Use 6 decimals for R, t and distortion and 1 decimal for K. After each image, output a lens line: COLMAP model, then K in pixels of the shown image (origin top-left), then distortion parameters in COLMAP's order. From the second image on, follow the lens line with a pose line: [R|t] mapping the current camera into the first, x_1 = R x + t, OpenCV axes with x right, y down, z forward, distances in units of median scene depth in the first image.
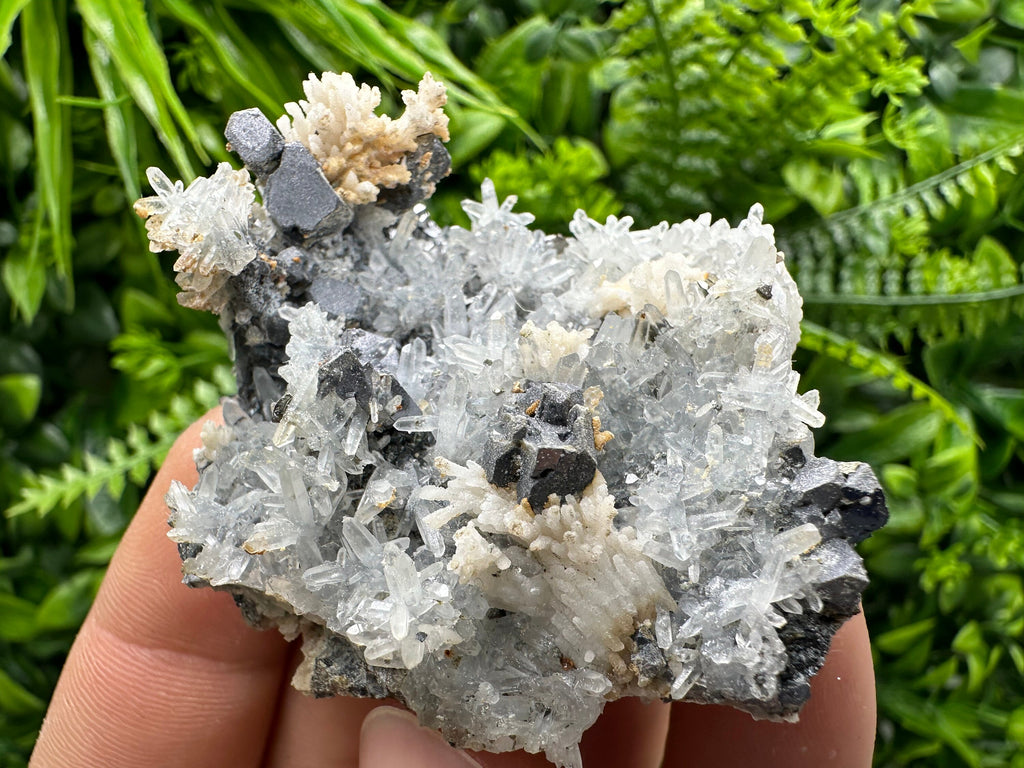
lens RADIAL K [[748.2, 0, 474.2], [0, 748.2, 470.2], [0, 0, 1]] dist [-0.013799, -0.008505]
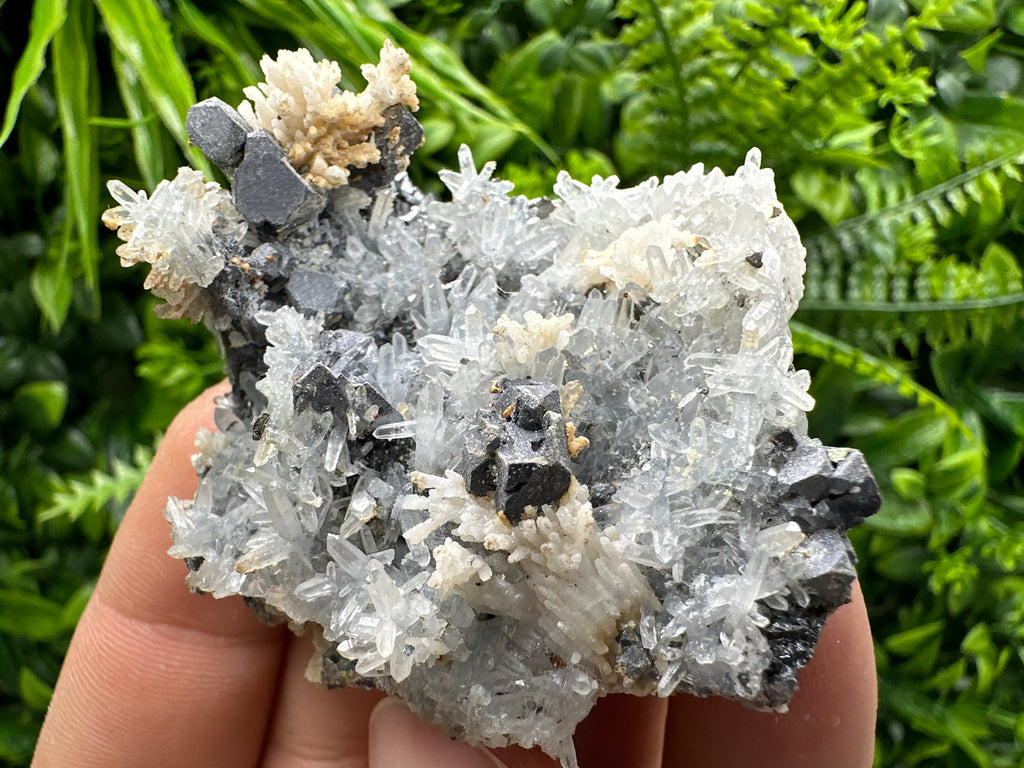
lens RADIAL K [[748.2, 0, 474.2], [0, 748.2, 470.2], [0, 0, 1]] dist [-0.013799, -0.008505]
pose [[0.995555, -0.061769, -0.071095, 0.094940], [0.070070, 0.990187, 0.120912, -0.124167], [0.062929, -0.125356, 0.990114, 0.014611]]
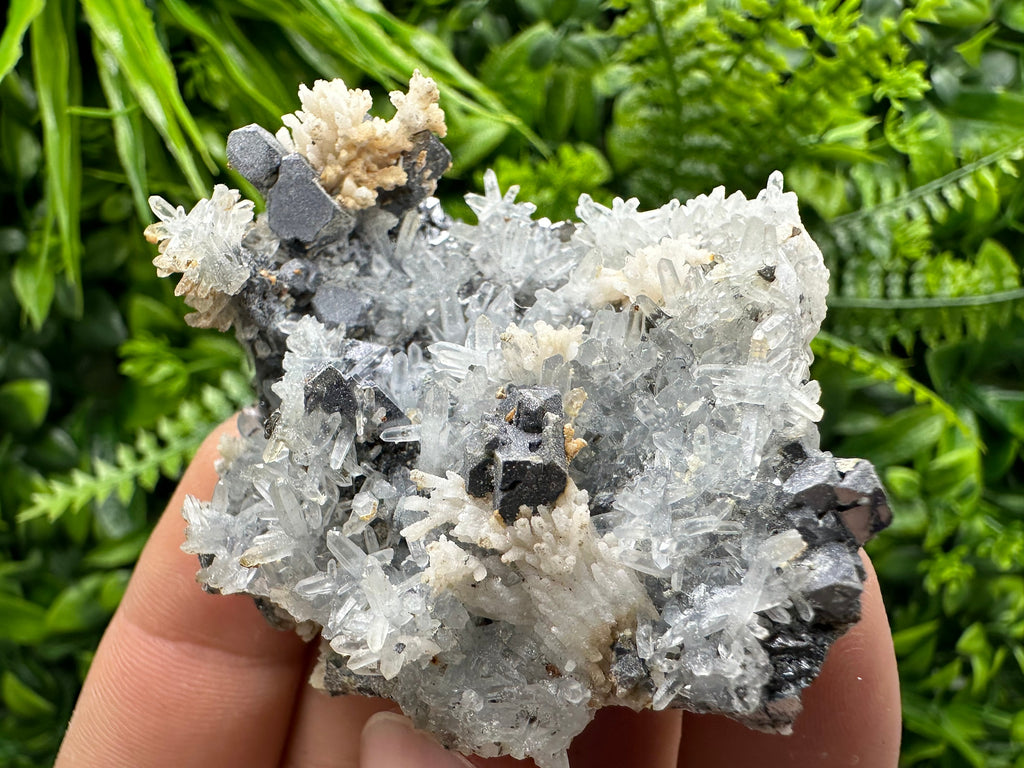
lens RADIAL K [[750.5, 0, 474.3], [0, 750.5, 469.5], [0, 0, 1]] dist [-0.015417, -0.002483]
pose [[0.988717, -0.035404, -0.145552, 0.165976], [0.042228, 0.998136, 0.044069, -0.055163], [0.143721, -0.049718, 0.988369, 0.008576]]
